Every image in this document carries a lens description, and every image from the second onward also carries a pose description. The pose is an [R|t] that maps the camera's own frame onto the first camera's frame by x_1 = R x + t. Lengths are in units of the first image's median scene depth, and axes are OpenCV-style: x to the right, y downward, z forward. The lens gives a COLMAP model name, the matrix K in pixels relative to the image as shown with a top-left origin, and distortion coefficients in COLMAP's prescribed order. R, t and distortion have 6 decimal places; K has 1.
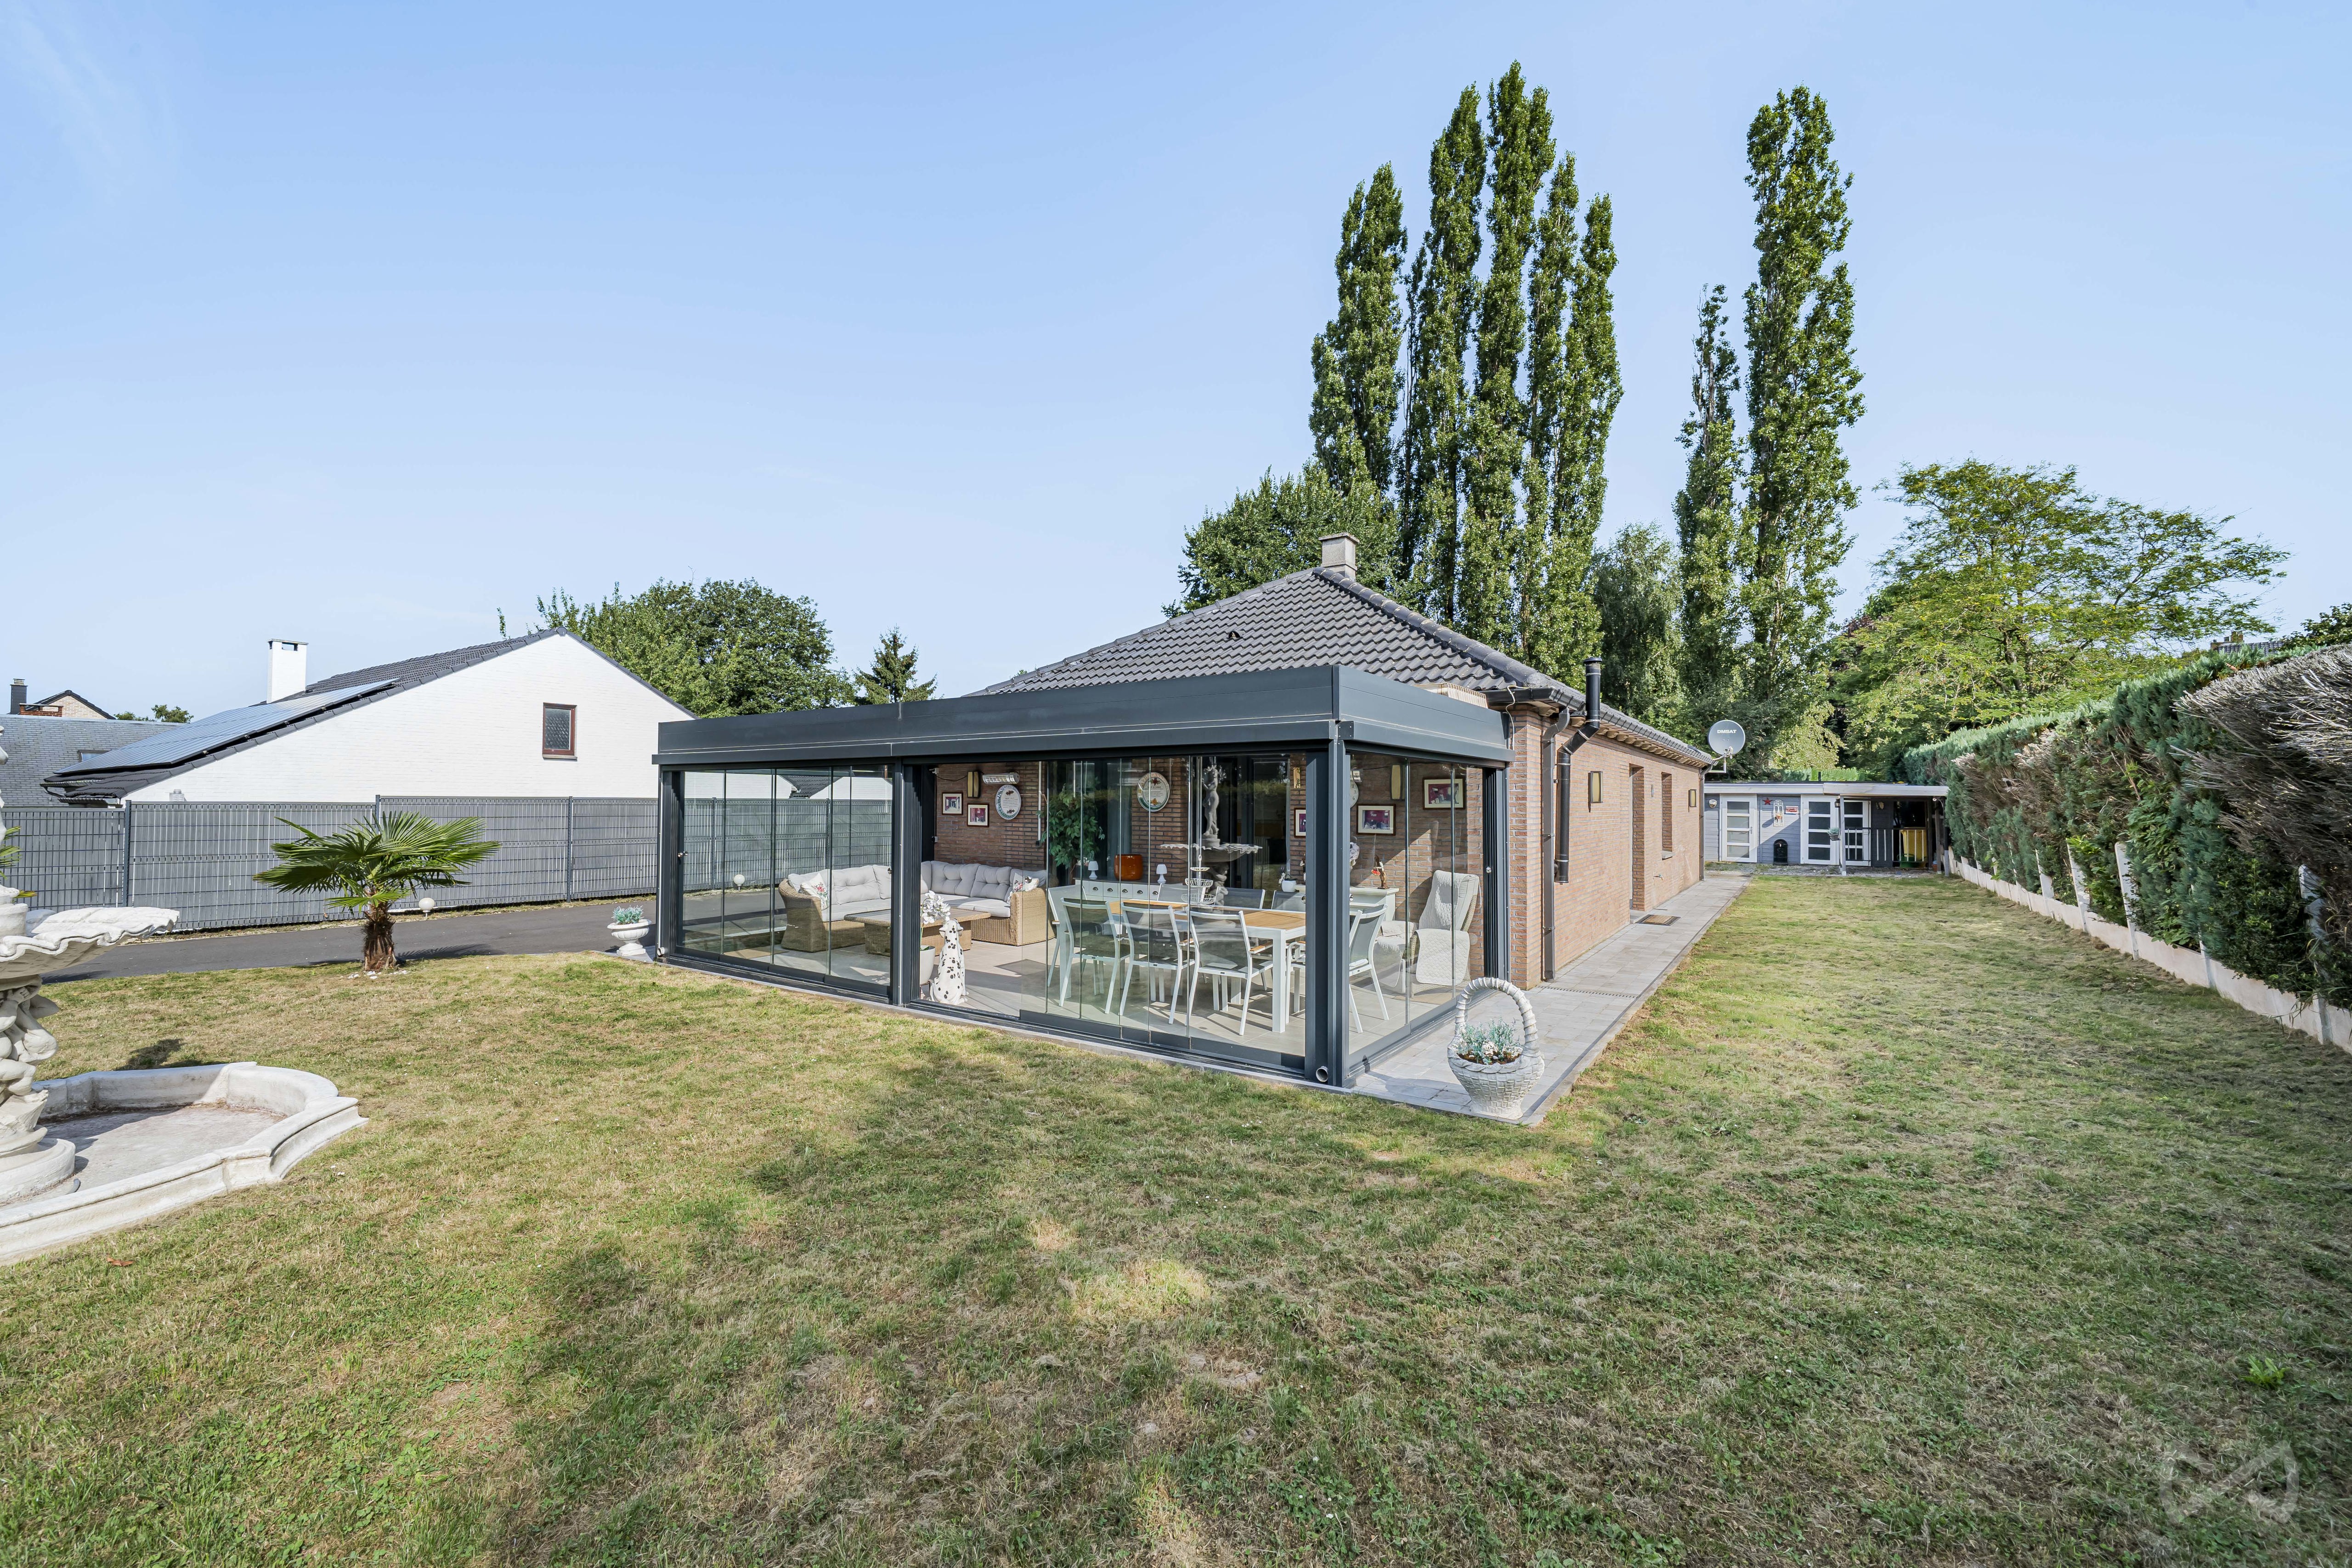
lens RADIAL K [[933.7, 0, 1179.2], [0, 933.7, 781.8], [0, 0, 1]] dist [-0.001156, -0.000362]
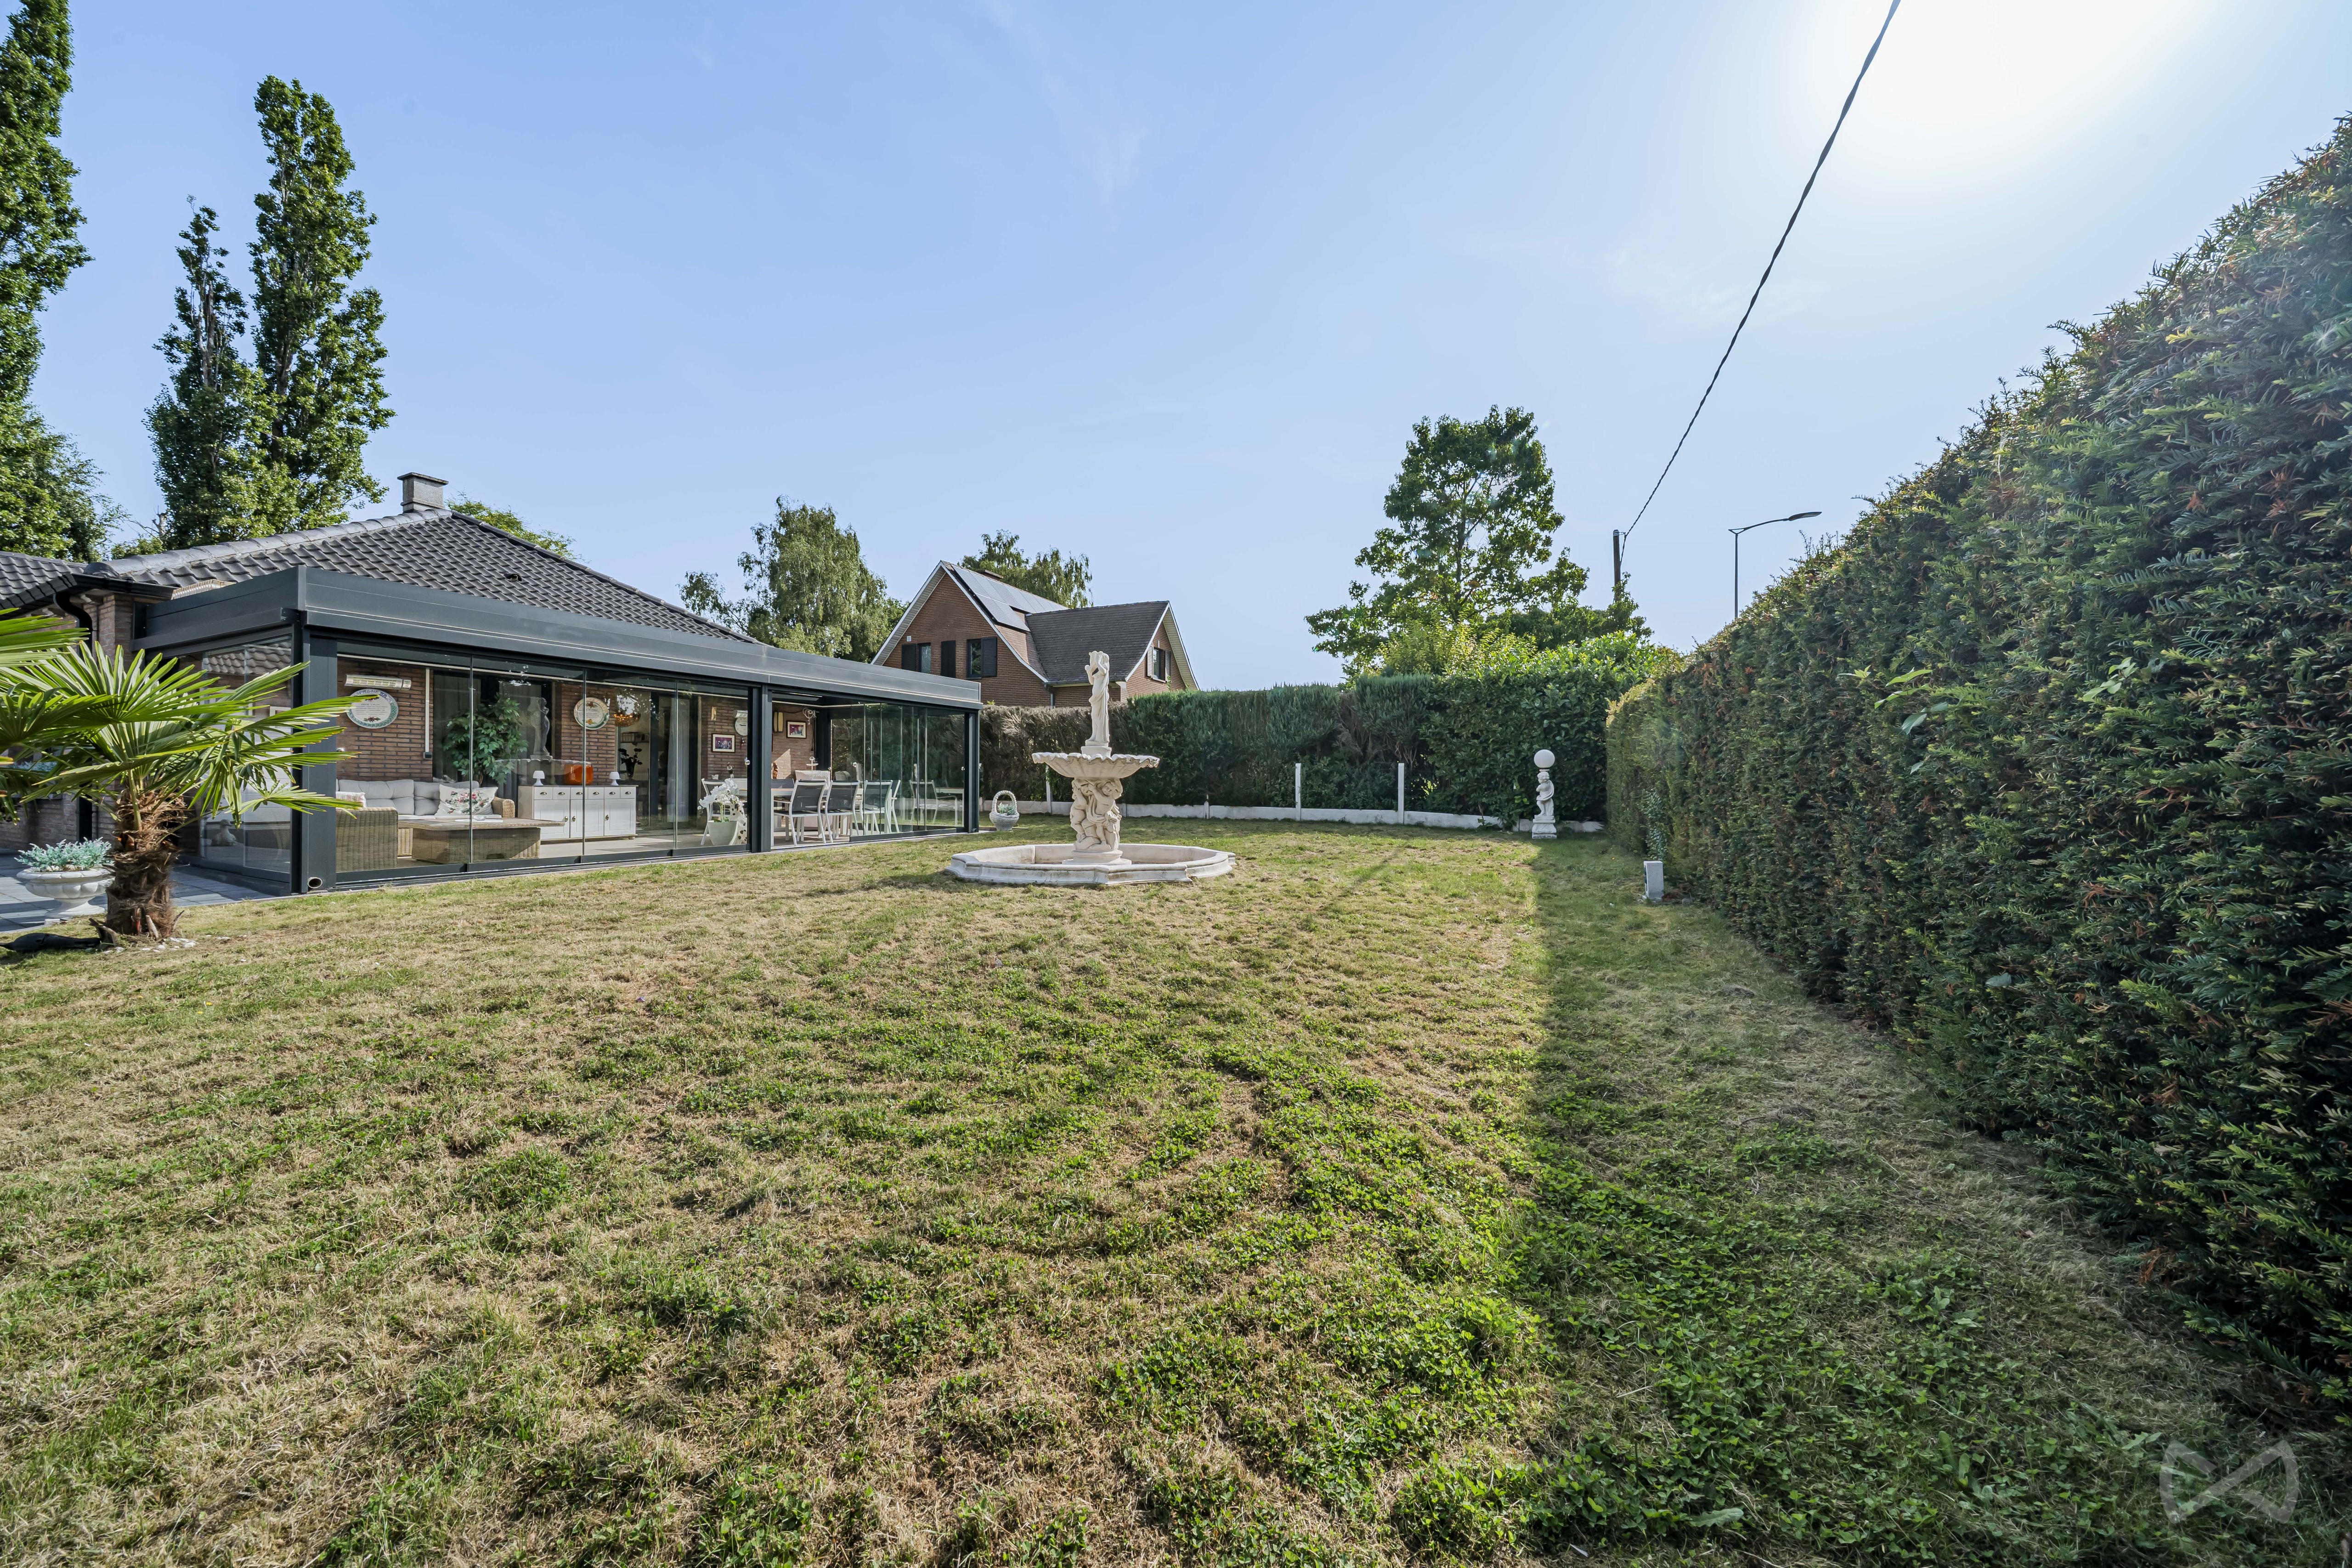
lens RADIAL K [[803.0, 0, 1174.4], [0, 803.0, 790.4], [0, 0, 1]] dist [-0.011124, 0.000918]
pose [[-0.155186, -0.015612, 0.987762, -0.379041], [-0.030718, 0.999468, 0.010971, 0.024685], [-0.987408, -0.028639, -0.155583, 0.129785]]
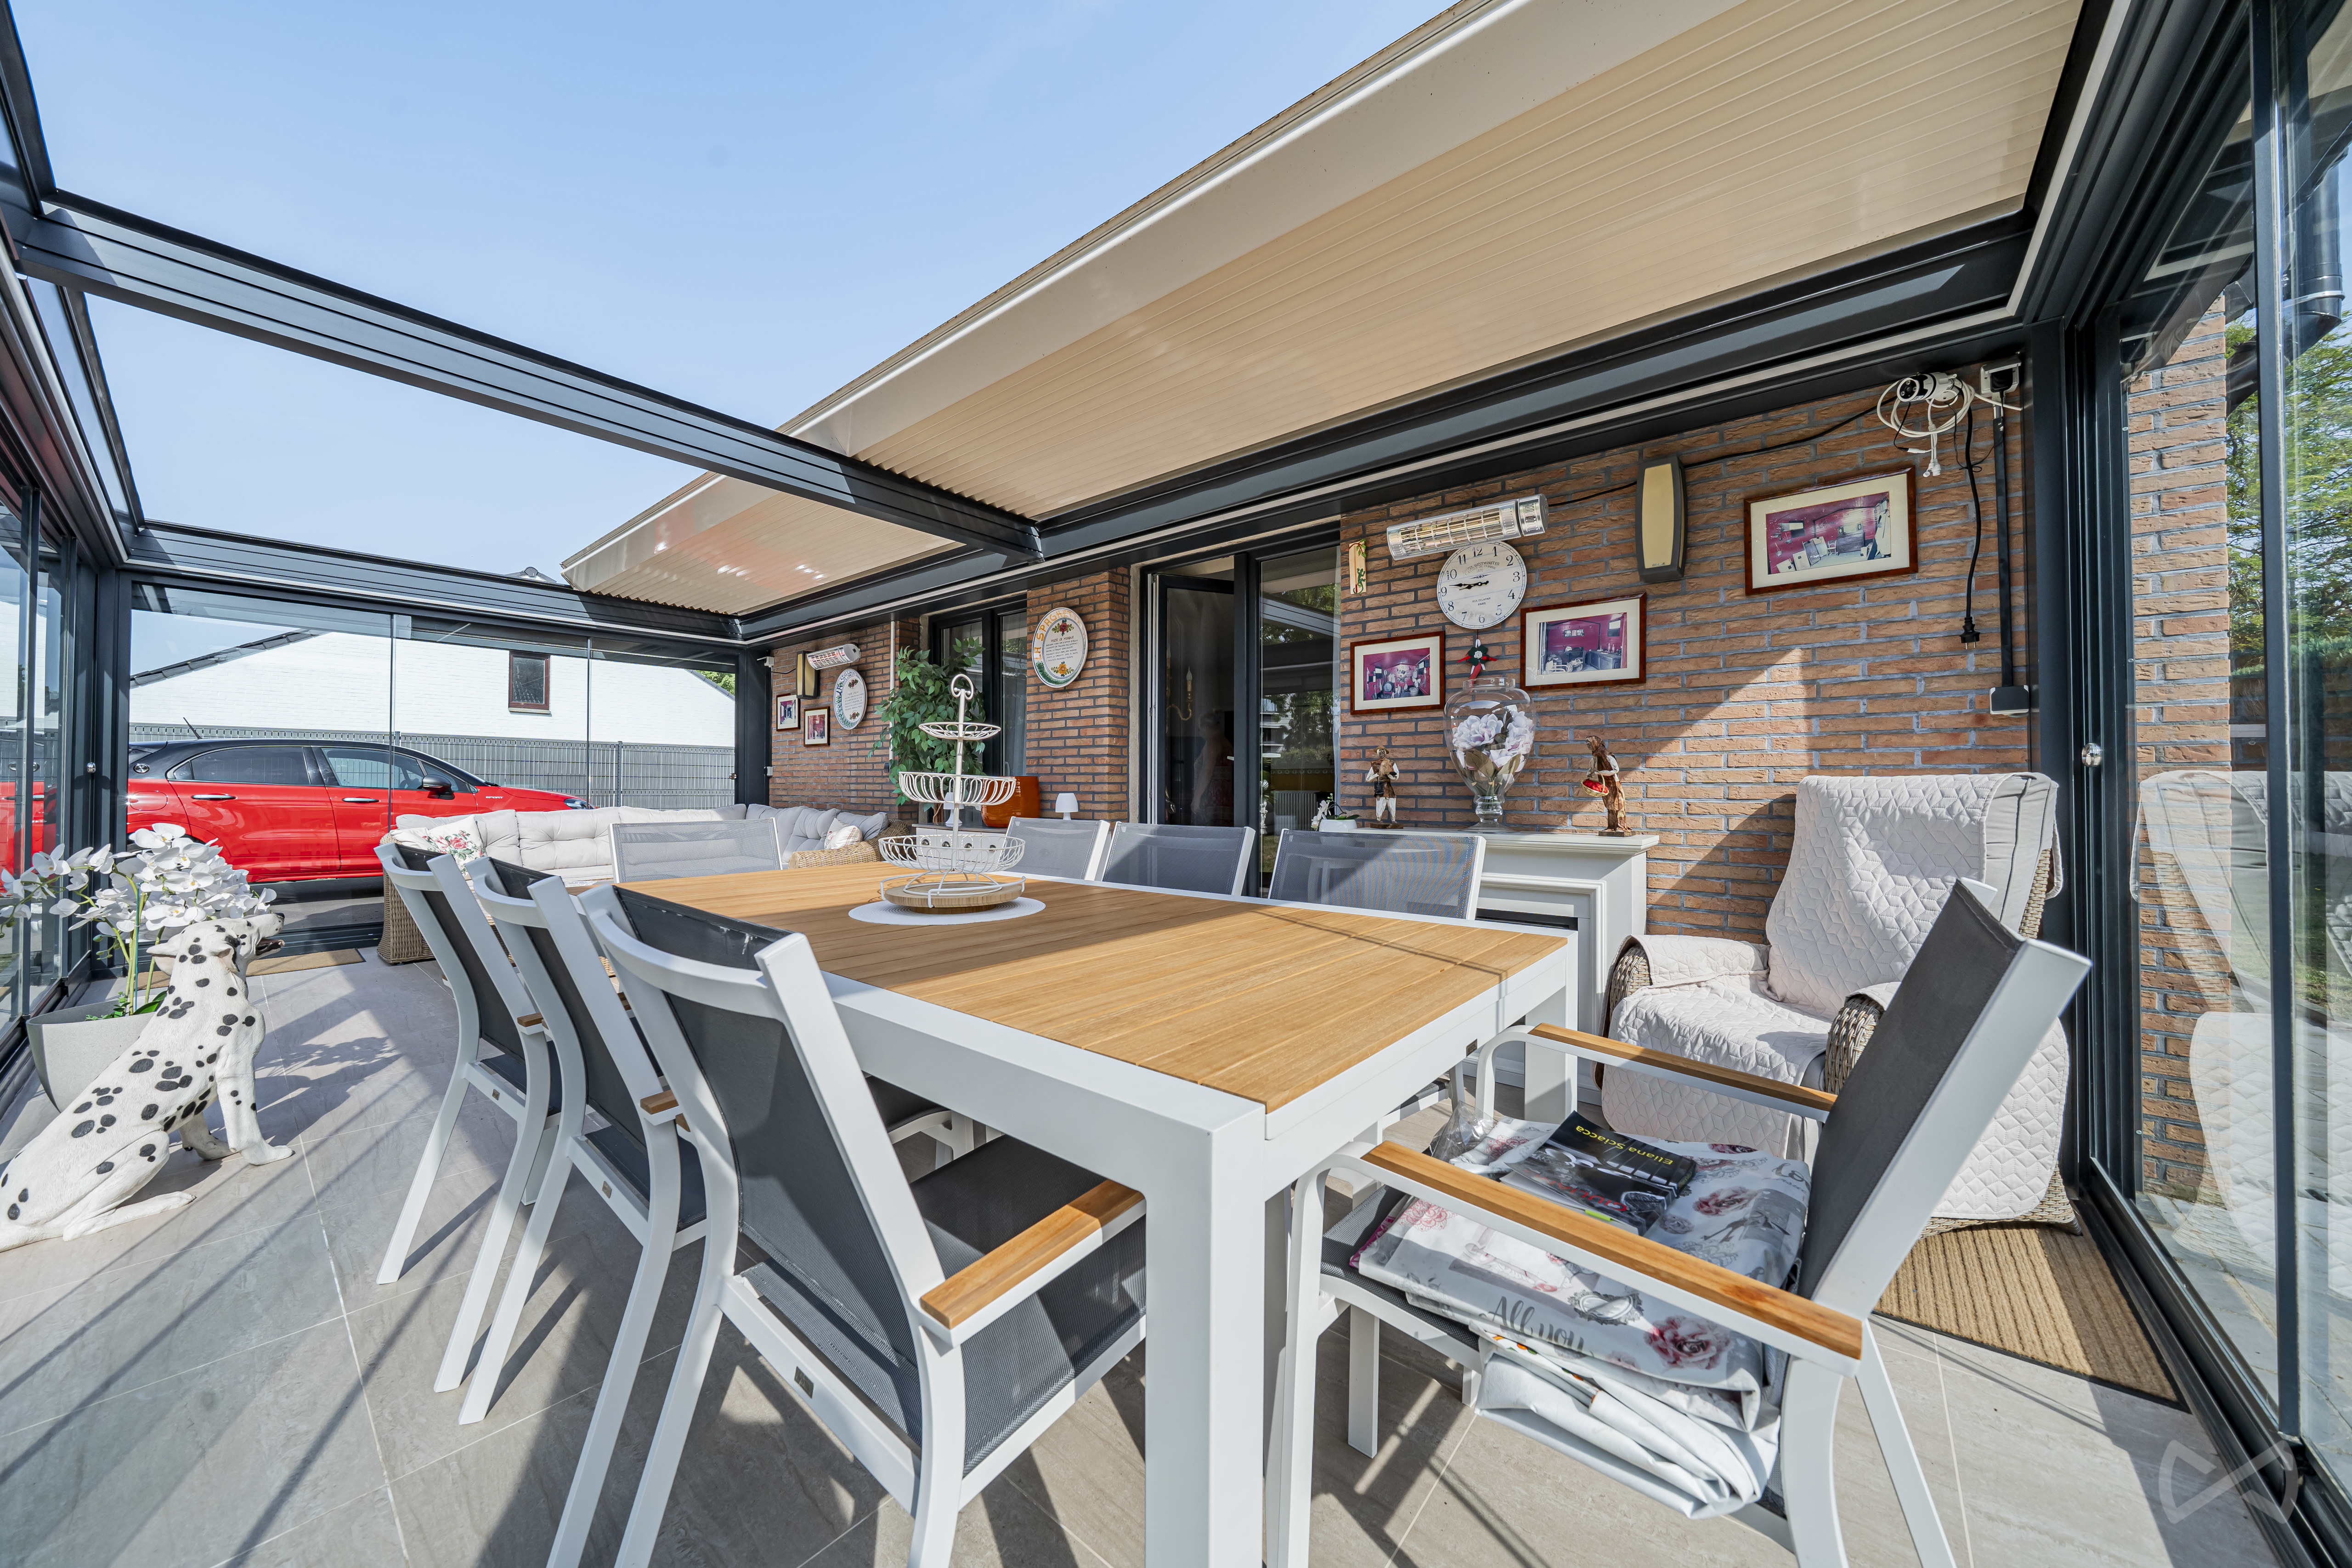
lens RADIAL K [[803.0, 0, 1190.0], [0, 803.0, 779.7], [0, 0, 1]] dist [-0.011124, 0.000918]
pose [[0.996474, -0.003007, -0.083843, 0.024562], [0.003587, 0.999971, 0.006775, 0.024979], [0.083820, -0.007052, 0.996456, 0.191486]]
